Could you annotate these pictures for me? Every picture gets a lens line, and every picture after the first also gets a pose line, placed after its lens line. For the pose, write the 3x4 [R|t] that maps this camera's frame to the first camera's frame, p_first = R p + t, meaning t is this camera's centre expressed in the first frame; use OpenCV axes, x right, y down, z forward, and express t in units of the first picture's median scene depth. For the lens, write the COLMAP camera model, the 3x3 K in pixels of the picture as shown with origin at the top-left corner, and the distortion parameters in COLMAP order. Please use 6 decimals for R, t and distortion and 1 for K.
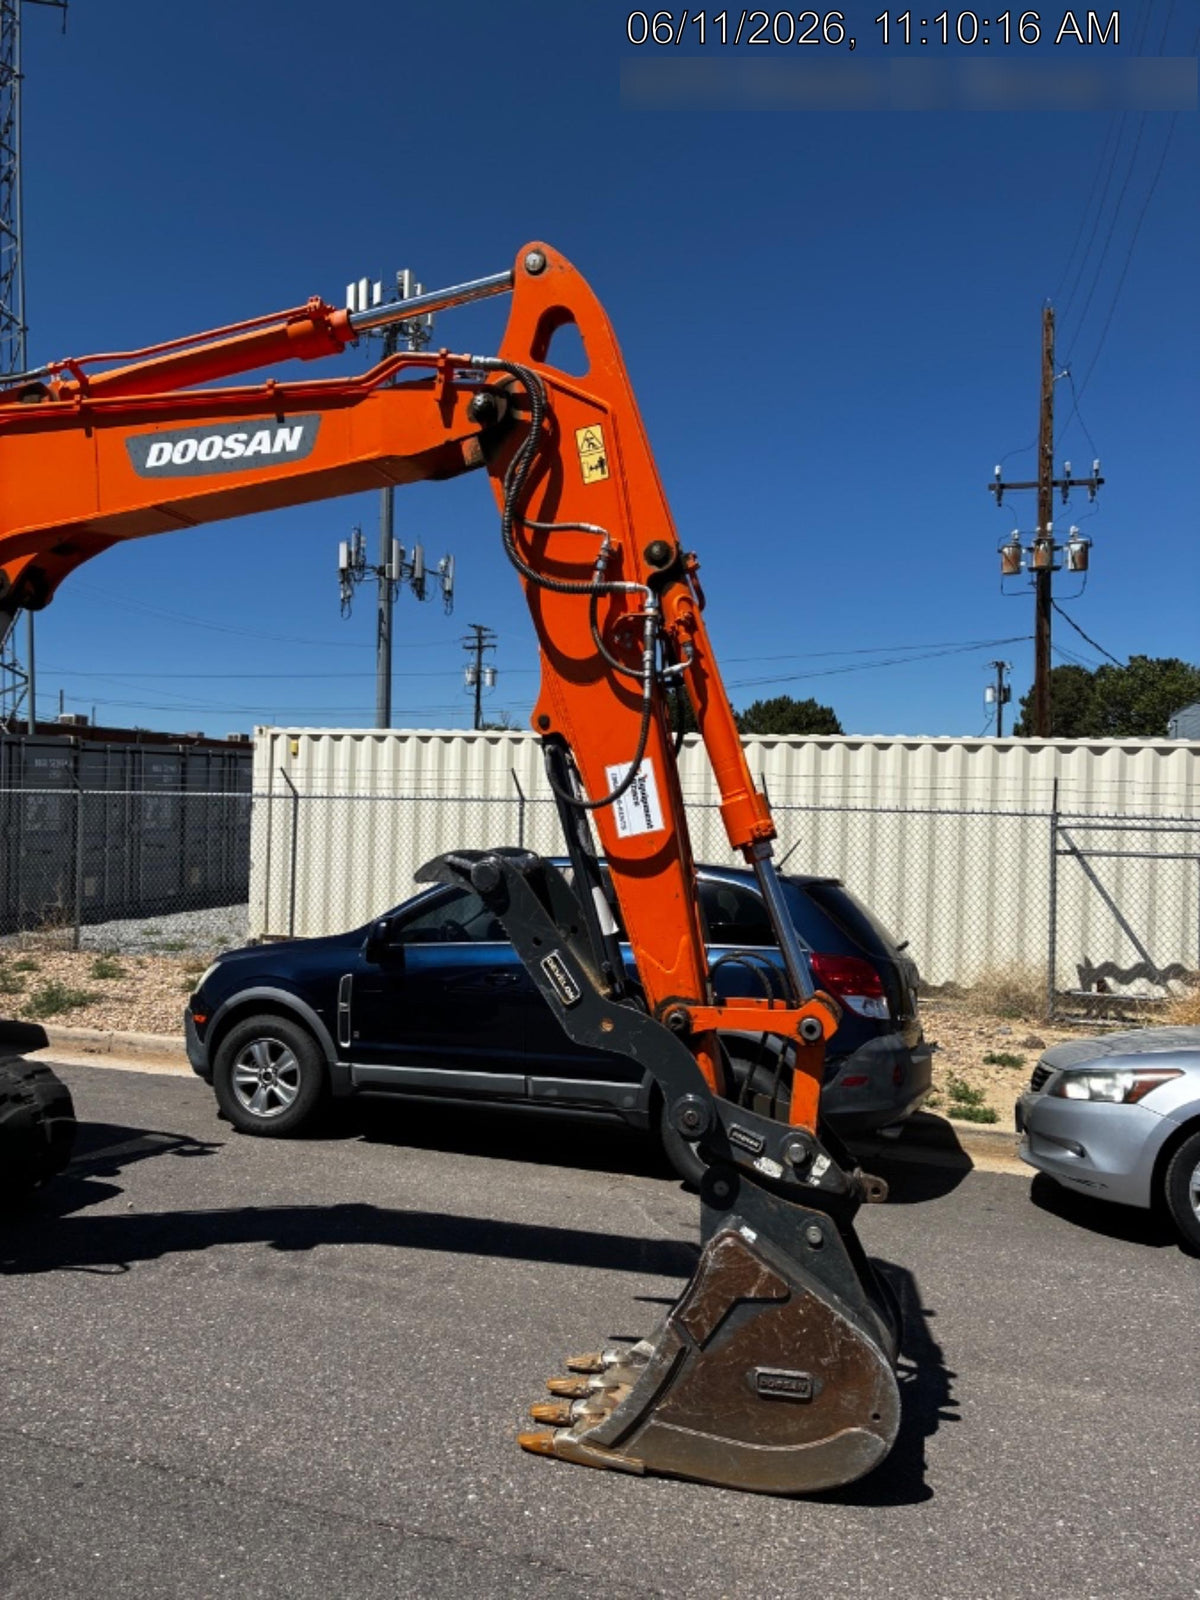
lens RADIAL K [[1193.0, 0, 600.4], [0, 1193.0, 823.8], [0, 0, 1]] dist [0.119554, -0.221572]
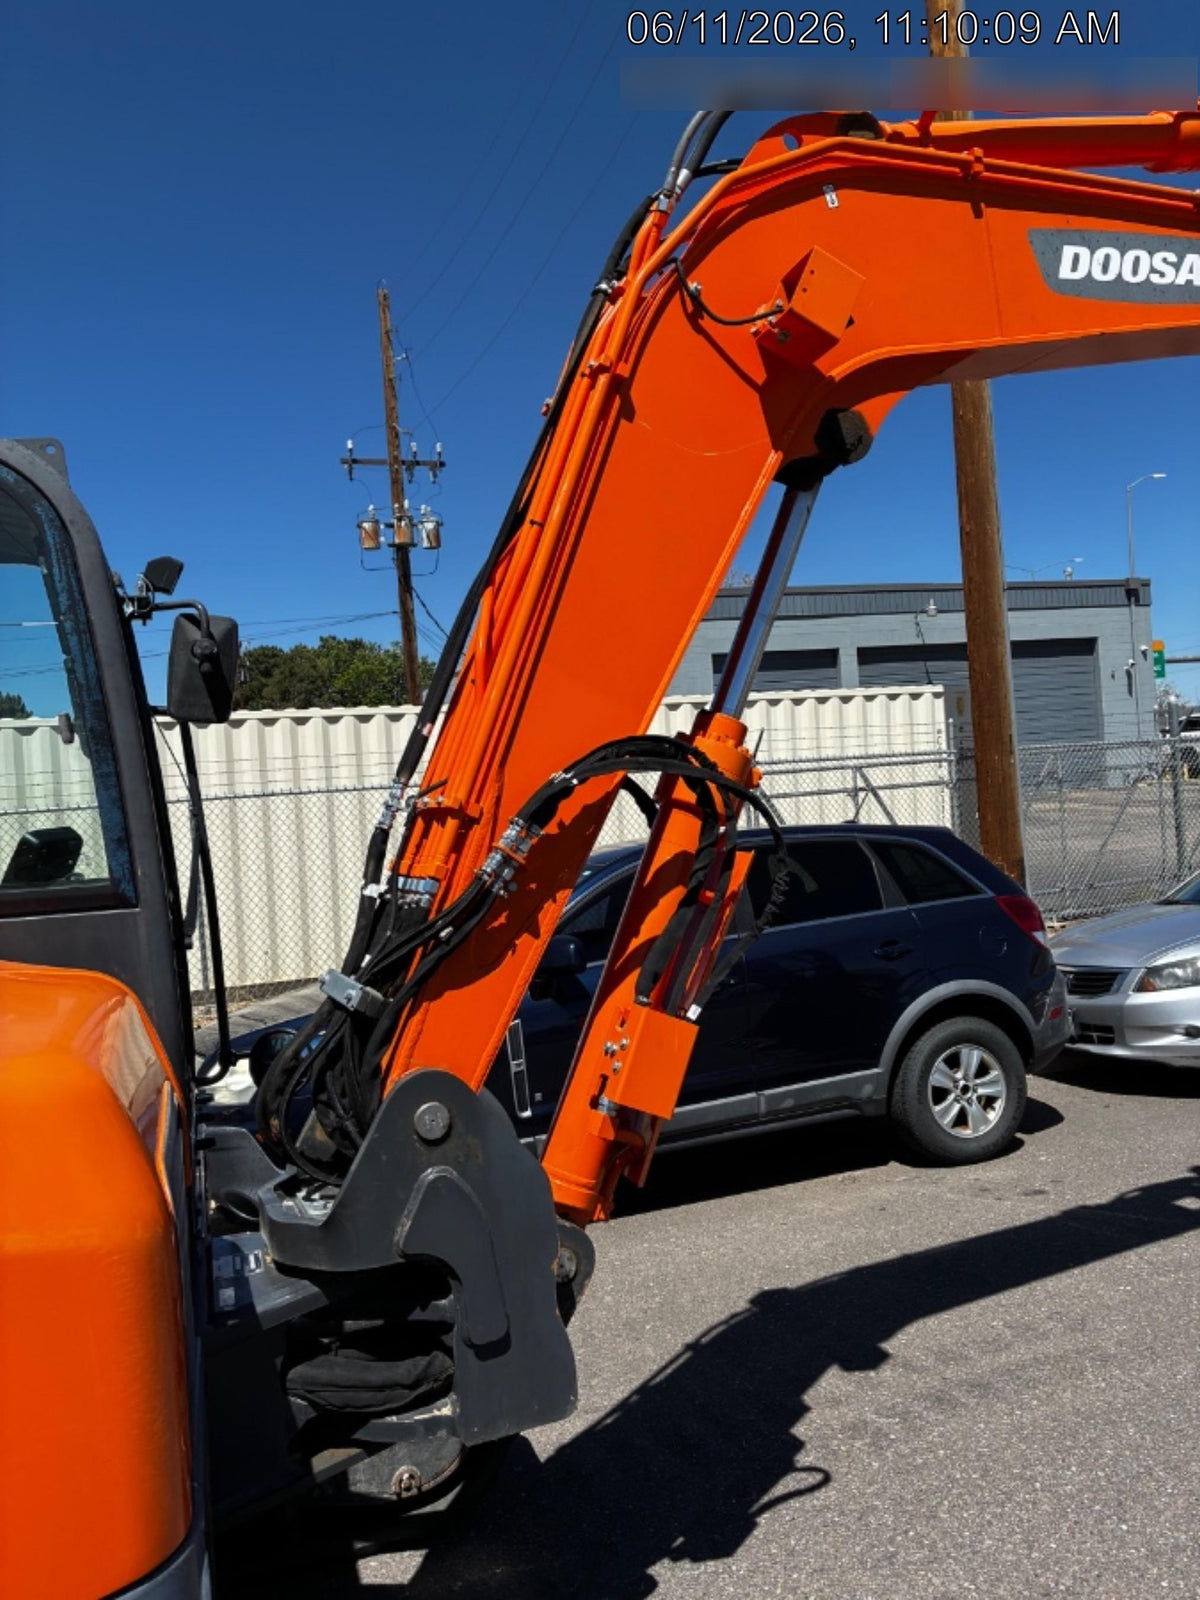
lens RADIAL K [[1215.6, 0, 600.0], [0, 1215.6, 800.0], [0, 0, 1]] dist [0.024359, 0.001891]
pose [[0.776517, -0.089665, 0.623684, -0.167821], [0.094782, 0.995182, 0.025066, -0.006287], [-0.622927, 0.039649, 0.781274, 0.100836]]
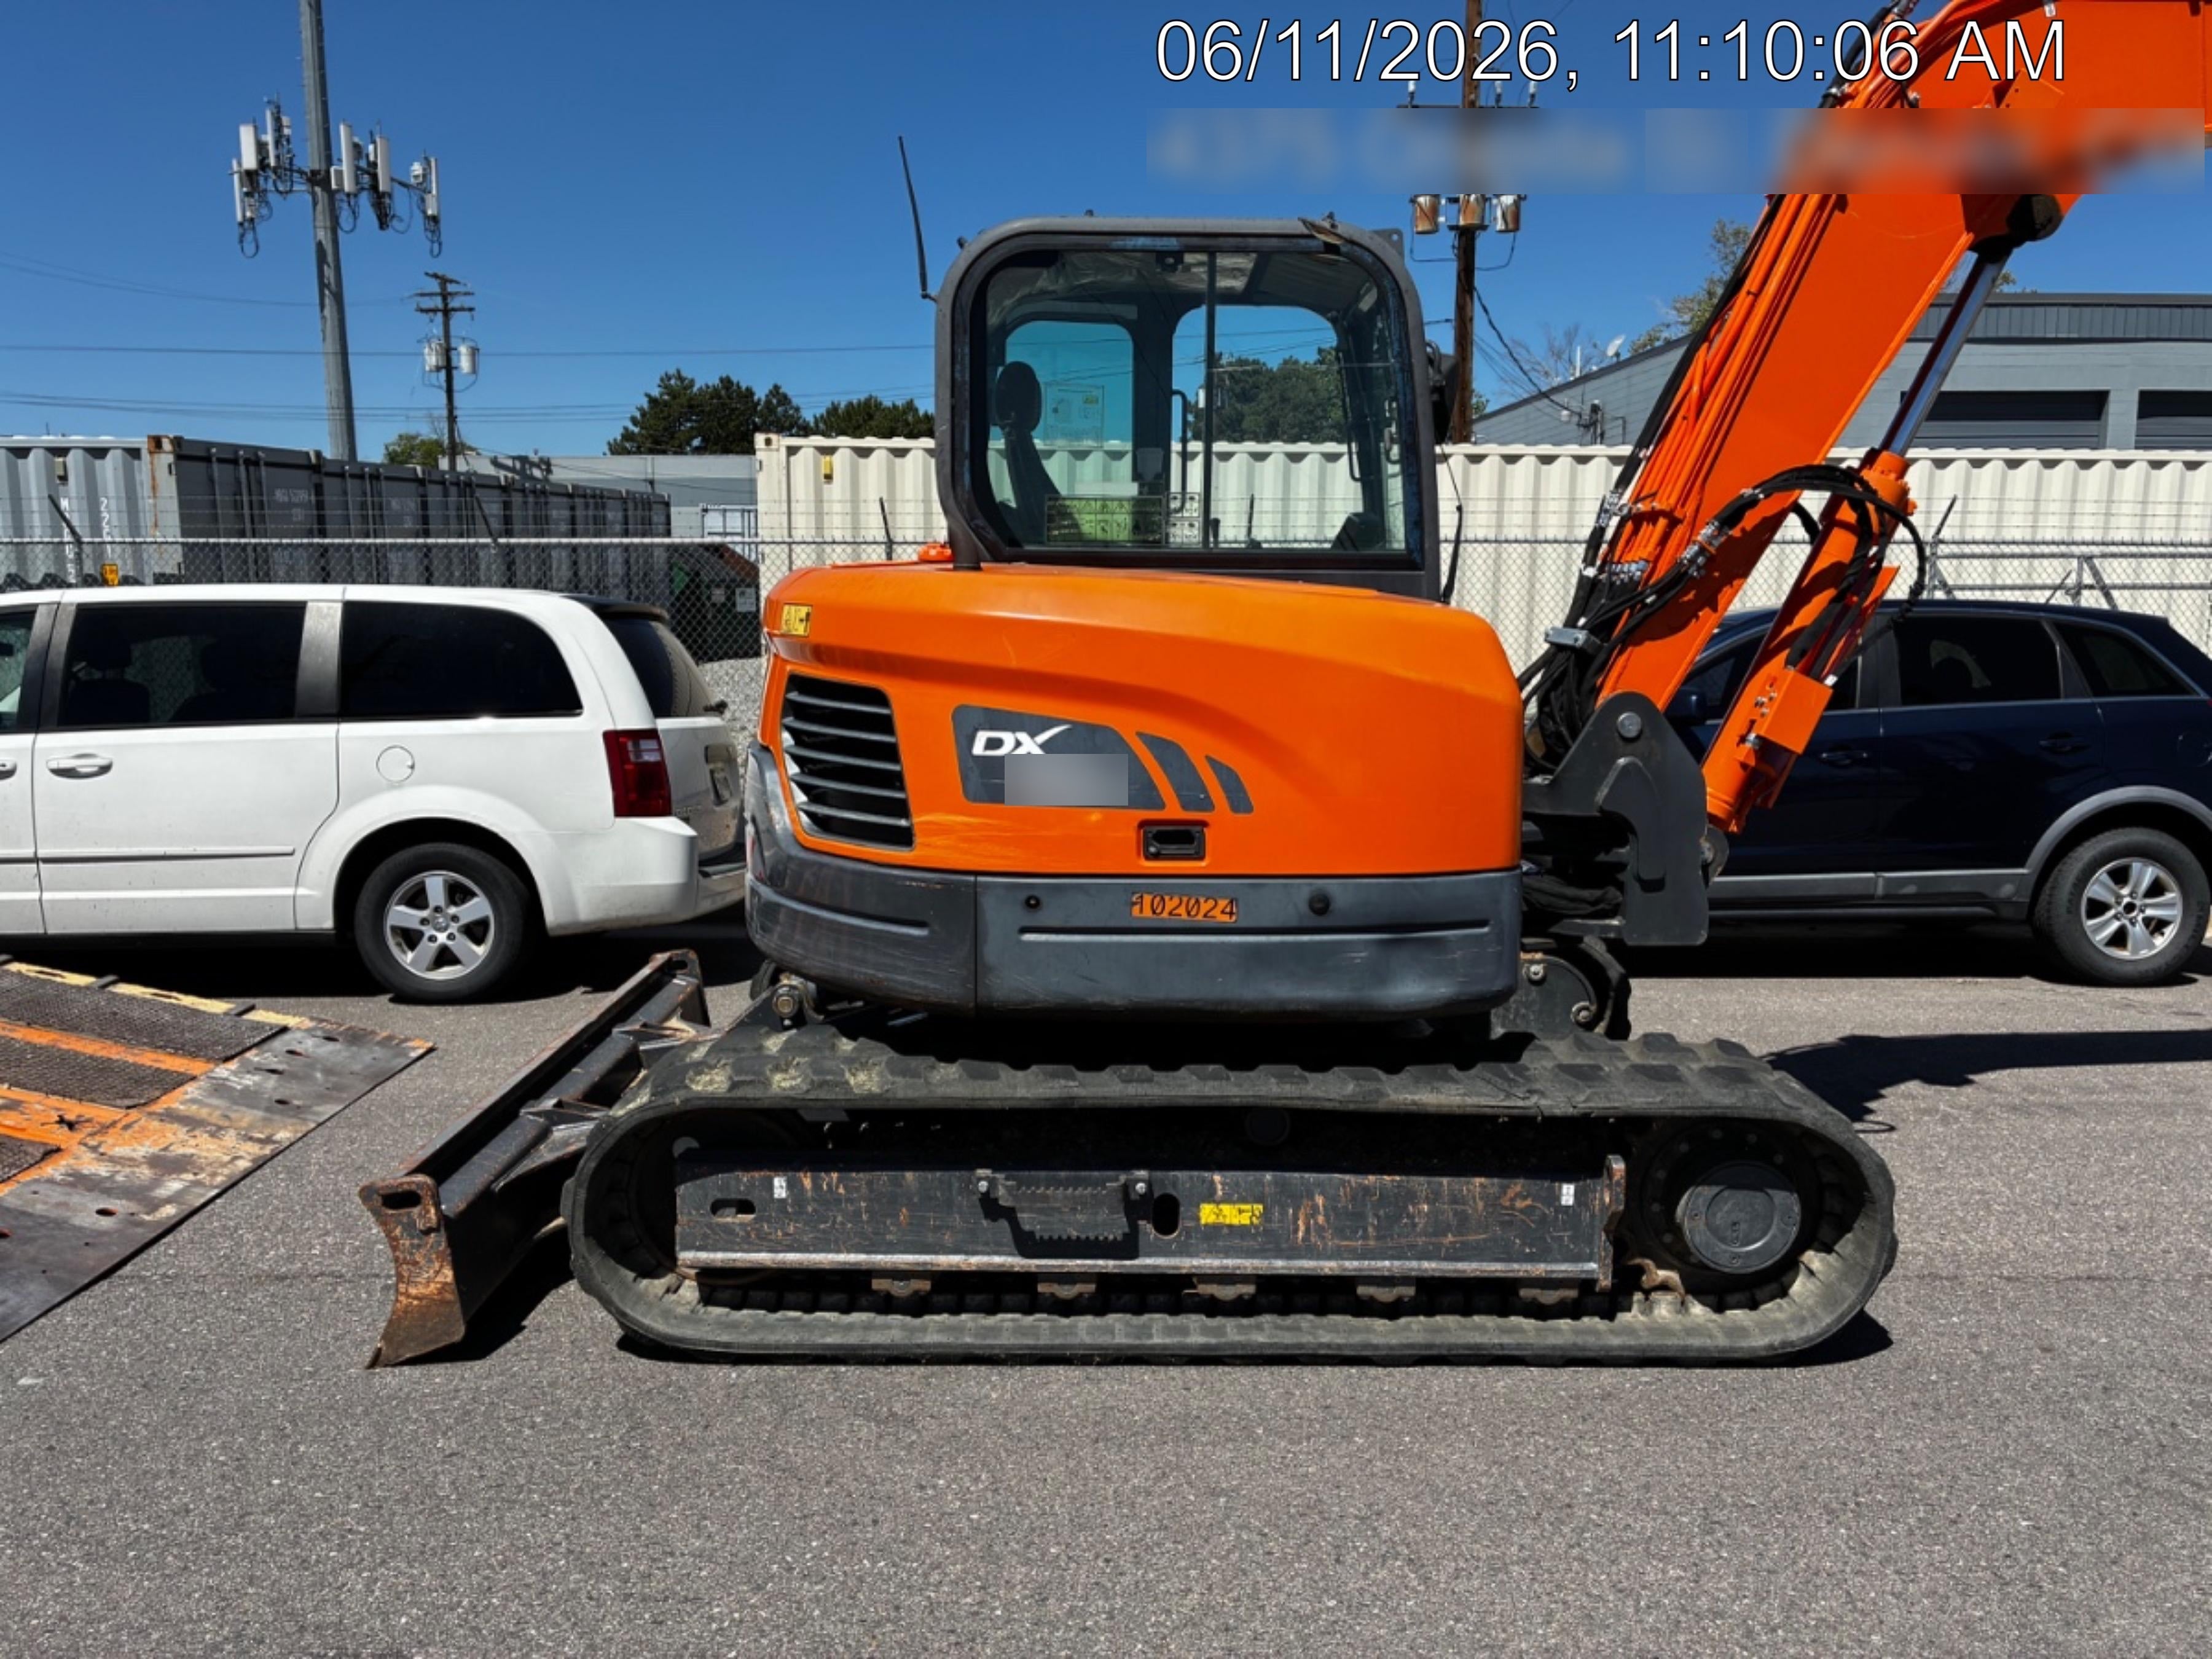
lens RADIAL K [[1688.3, 0, 1111.6], [0, 1688.3, 836.6], [0, 0, 1]] dist [0.010045, -0.001141]
pose [[0.939812, -0.076372, 0.333048, -0.232201], [0.026412, 0.988022, 0.152034, 0.000534], [-0.340670, -0.134087, 0.930572, 0.033236]]
